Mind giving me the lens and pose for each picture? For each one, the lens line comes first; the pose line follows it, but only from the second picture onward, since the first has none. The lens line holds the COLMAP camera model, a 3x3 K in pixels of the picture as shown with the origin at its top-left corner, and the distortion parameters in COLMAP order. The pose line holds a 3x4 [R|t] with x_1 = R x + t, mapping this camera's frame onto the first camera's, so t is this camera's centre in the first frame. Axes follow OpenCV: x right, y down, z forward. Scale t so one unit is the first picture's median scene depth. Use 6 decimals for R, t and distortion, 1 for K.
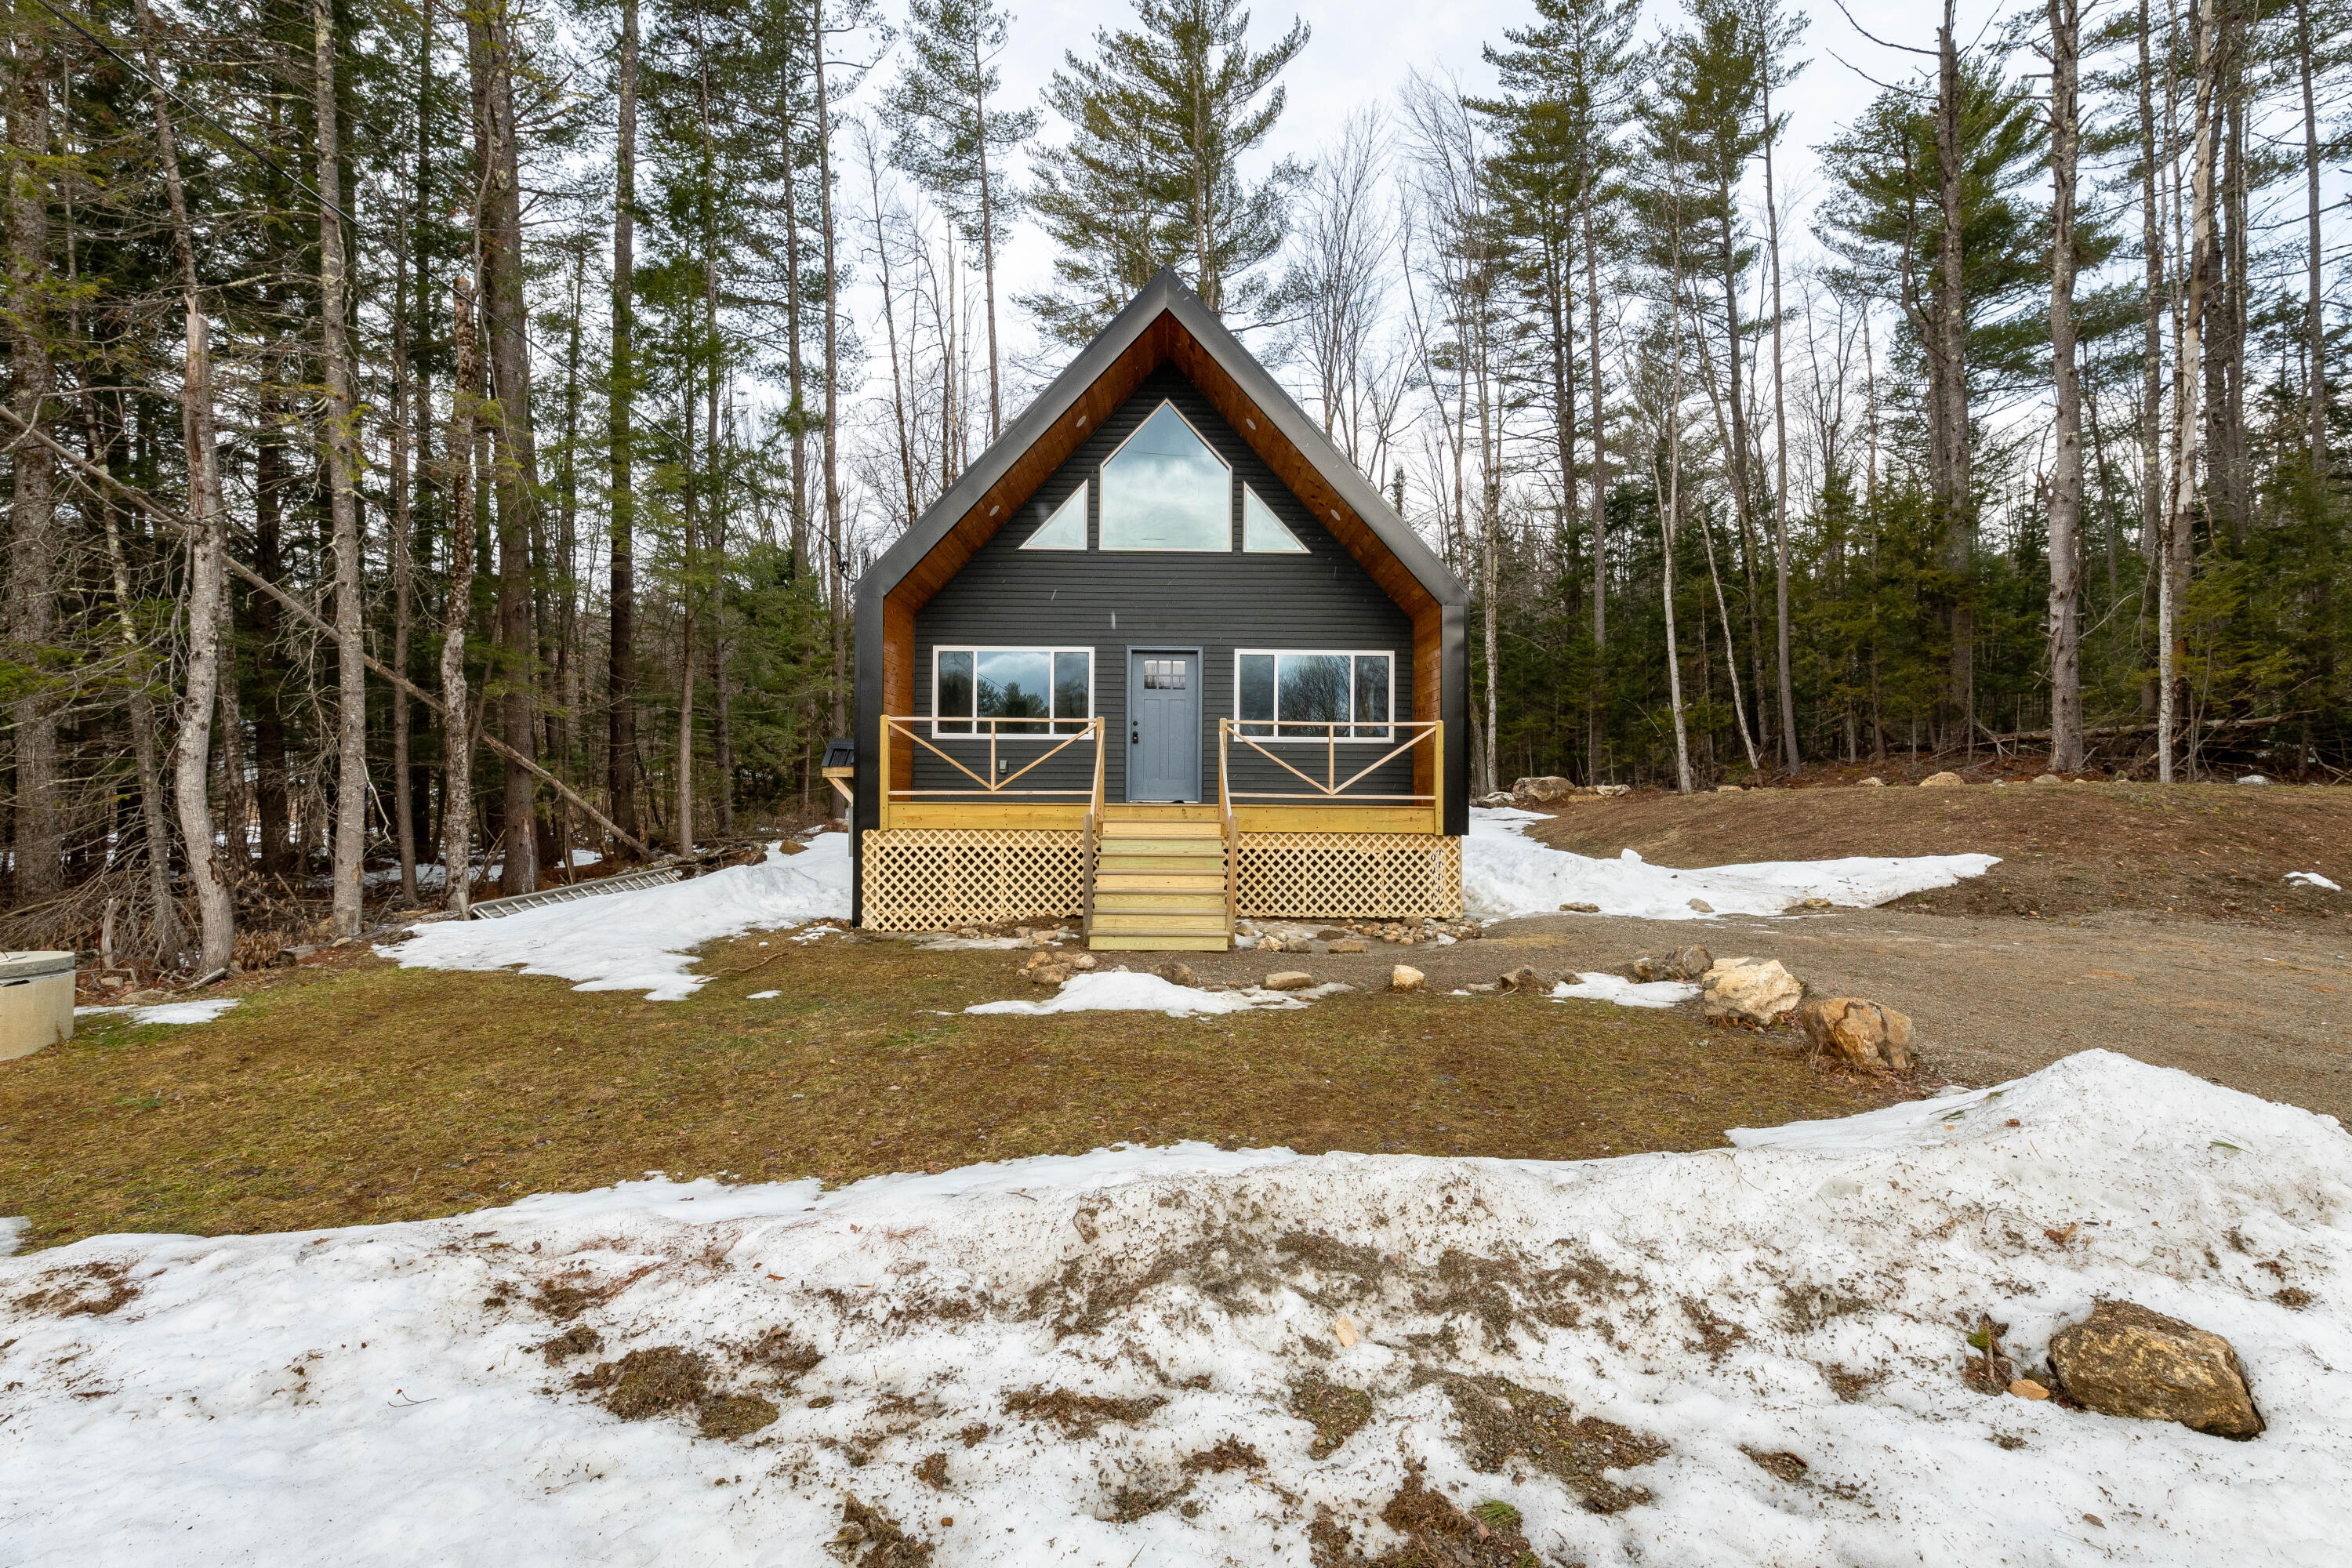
lens RADIAL K [[1025.7, 0, 1170.7], [0, 1025.7, 786.9], [0, 0, 1]] dist [0.001772, 0.000161]
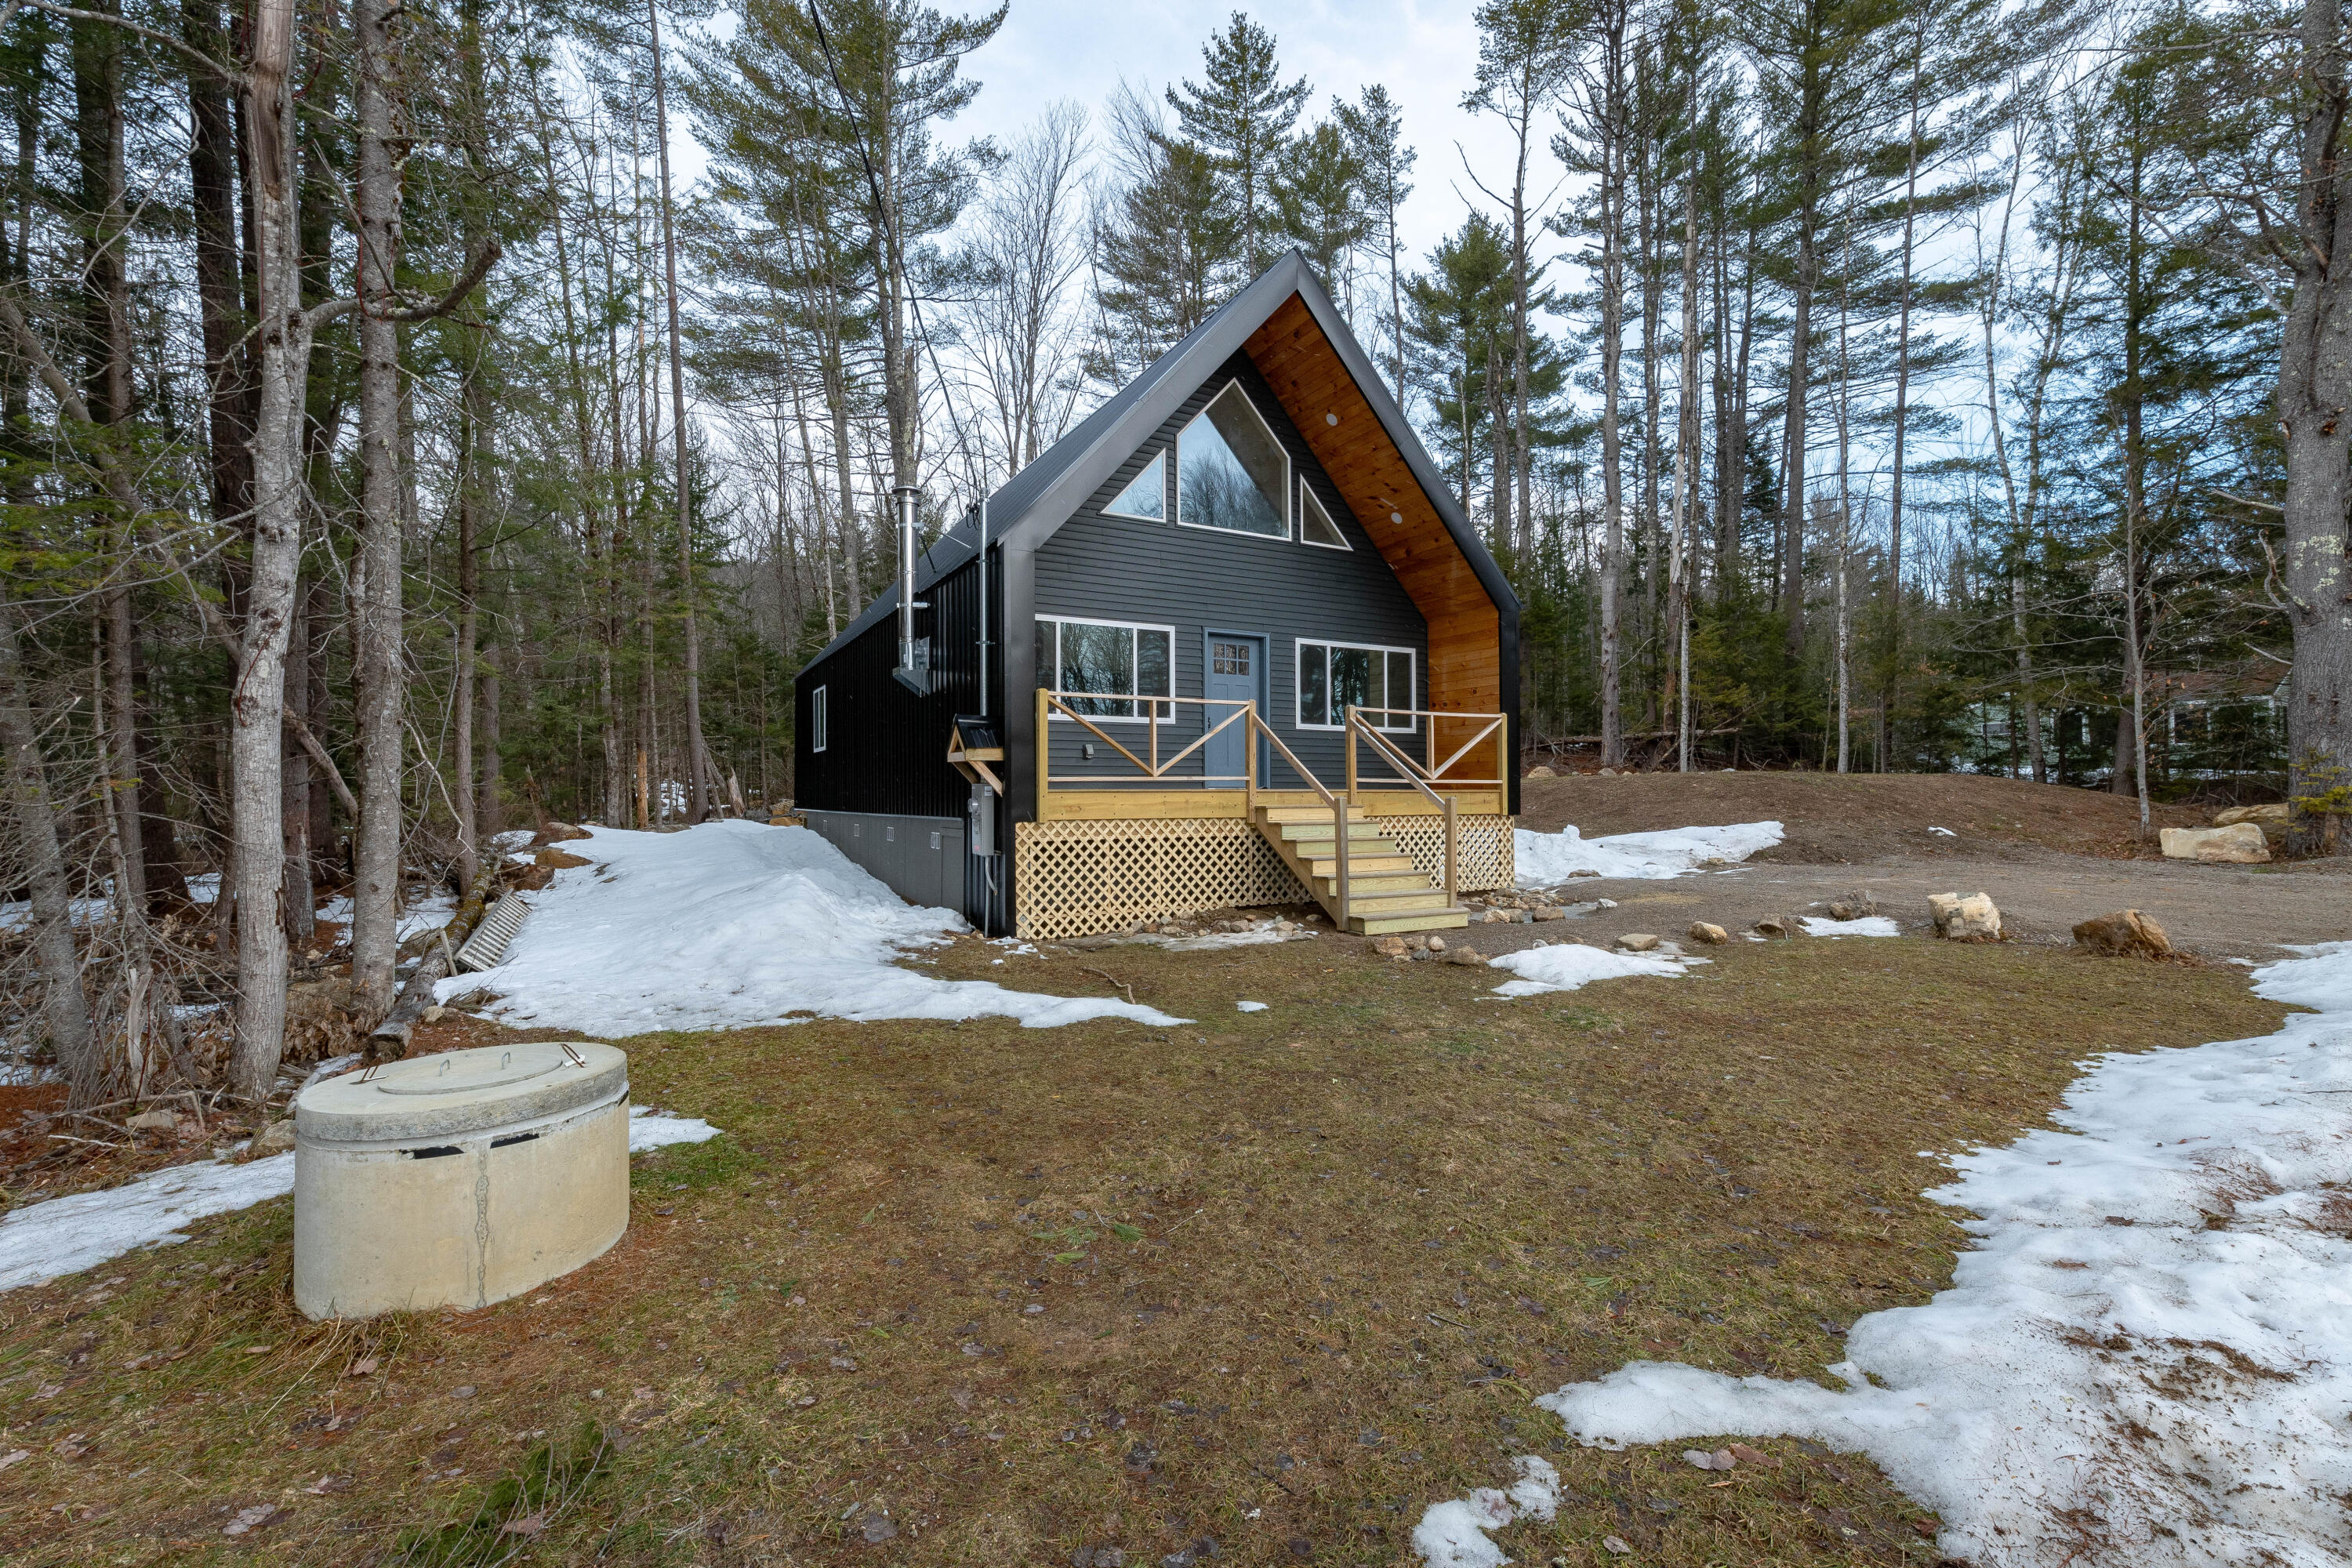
lens RADIAL K [[1025.7, 0, 1172.4], [0, 1025.7, 778.0], [0, 0, 1]] dist [0.001772, 0.000161]
pose [[0.871796, -0.002185, 0.489864, -0.604145], [0.005136, 0.999976, -0.004680, 0.009783], [-0.489842, 0.006596, 0.871786, 0.192733]]
